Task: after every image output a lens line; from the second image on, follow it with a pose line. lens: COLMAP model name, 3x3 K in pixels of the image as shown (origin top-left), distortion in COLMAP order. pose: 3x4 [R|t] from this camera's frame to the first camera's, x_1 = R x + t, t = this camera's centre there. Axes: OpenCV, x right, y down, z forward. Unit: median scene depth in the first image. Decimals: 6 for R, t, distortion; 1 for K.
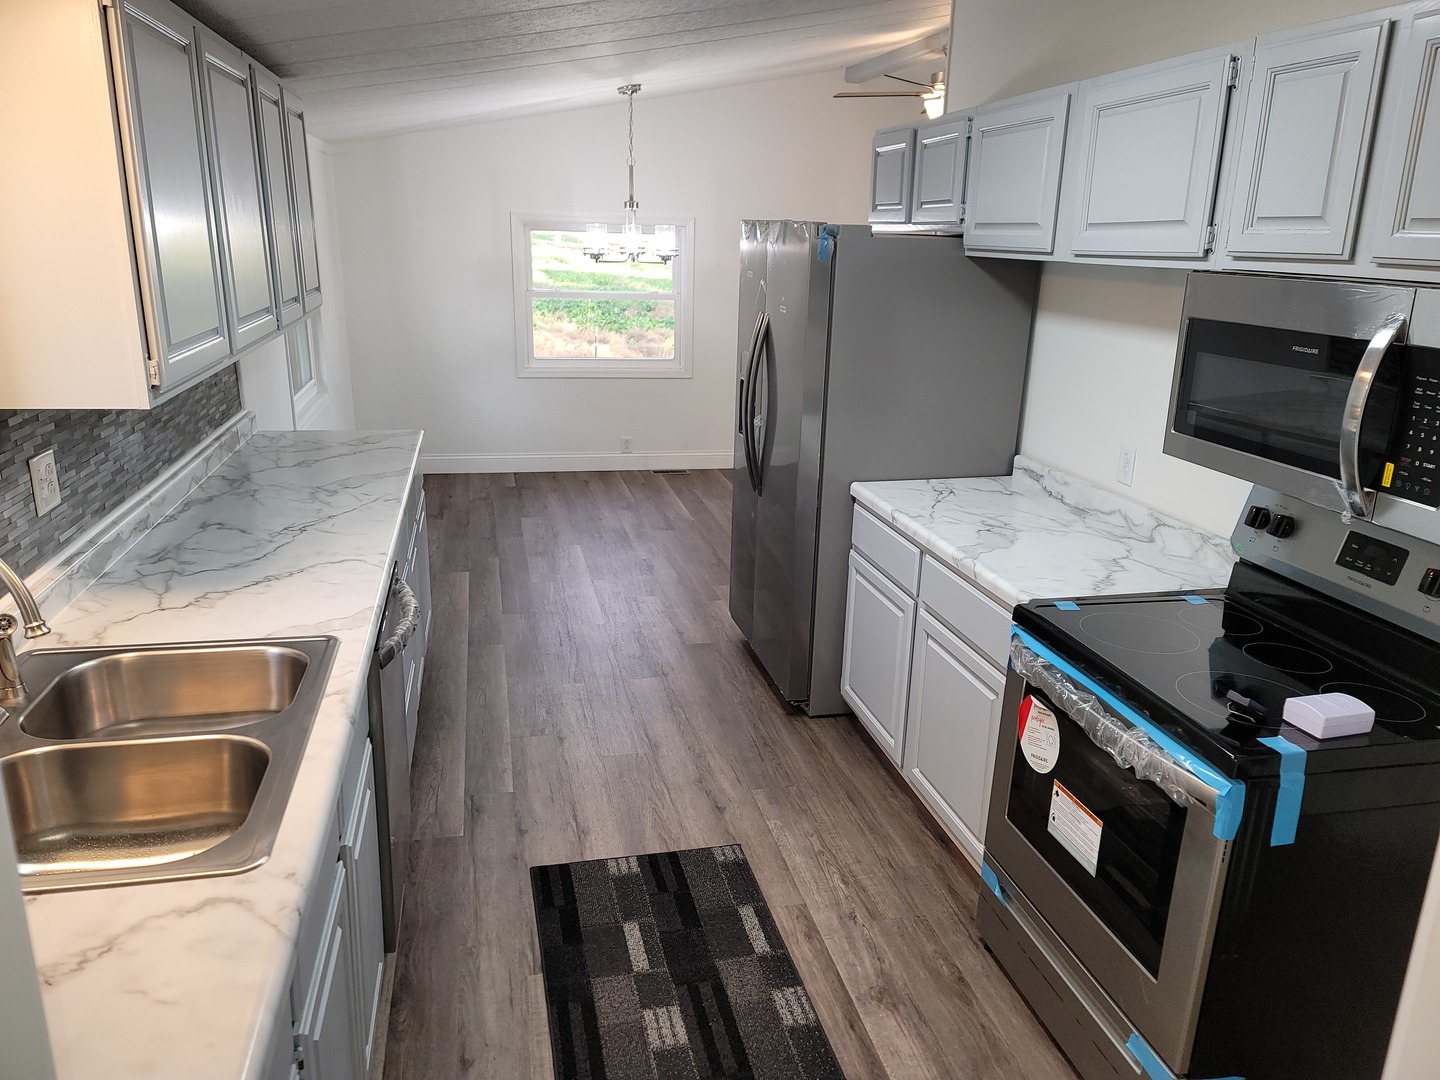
lens RADIAL K [[992.7, 0, 743.9], [0, 992.7, 529.7], [0, 0, 1]] dist [0.052748, -0.058702]
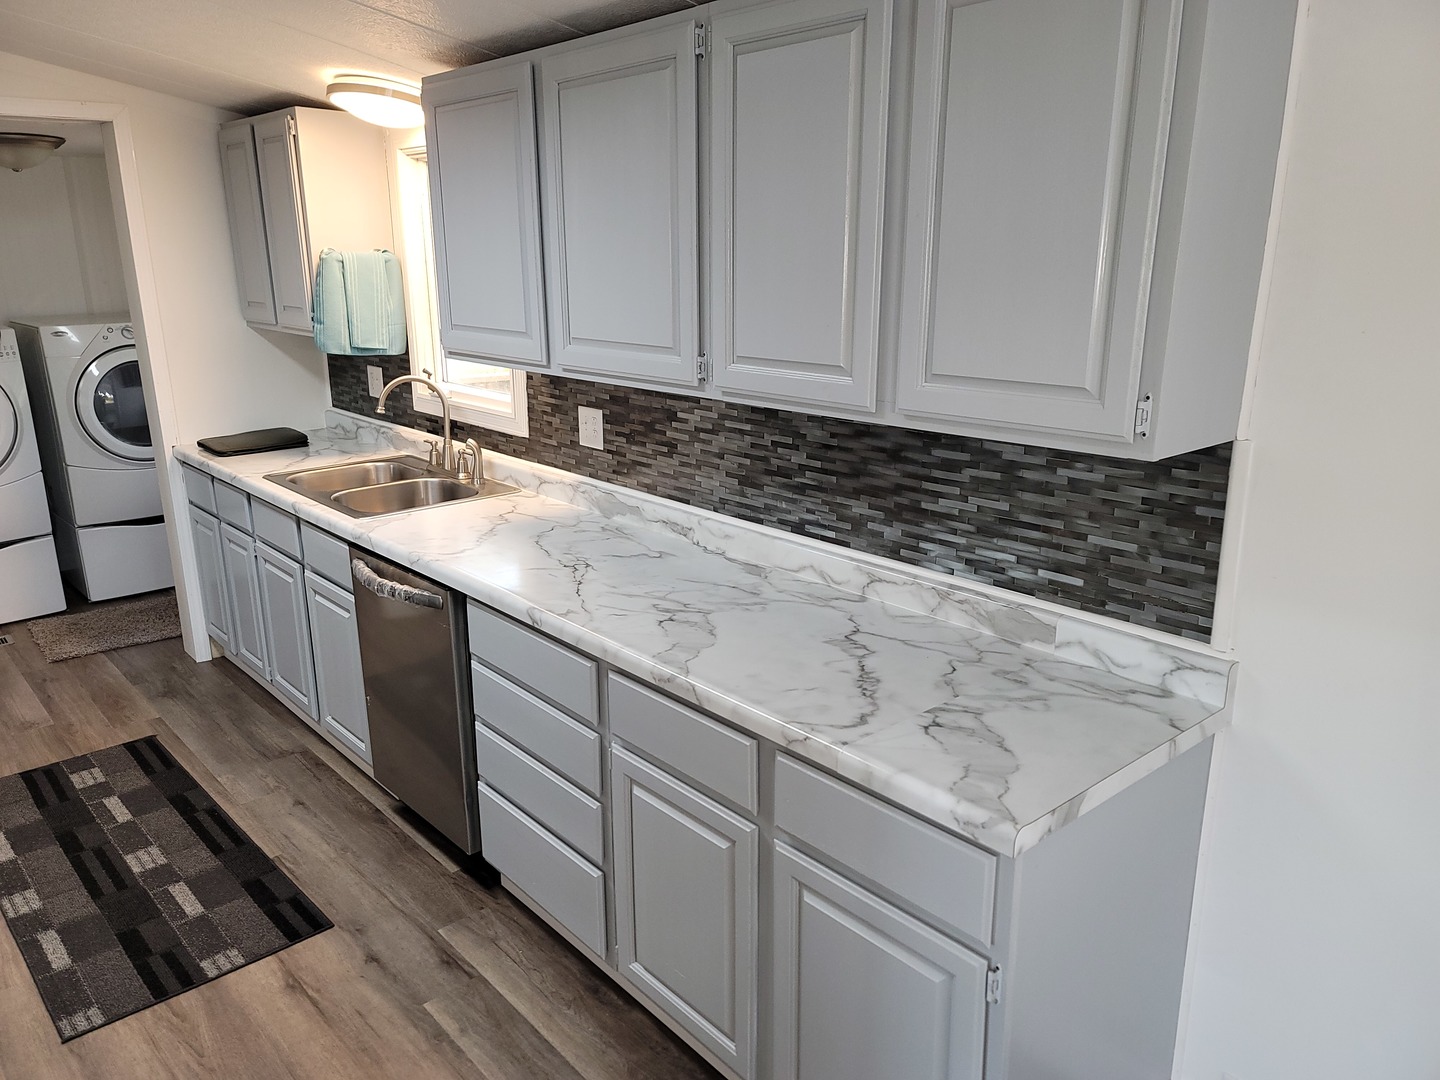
lens RADIAL K [[992.7, 0, 743.9], [0, 992.7, 529.7], [0, 0, 1]] dist [0.052748, -0.058702]
pose [[-0.866885, 0.101644, -0.488036, -0.125136], [-0.169585, 0.860475, 0.480442, -0.481844], [0.468777, 0.499251, -0.728695, 1.652990]]
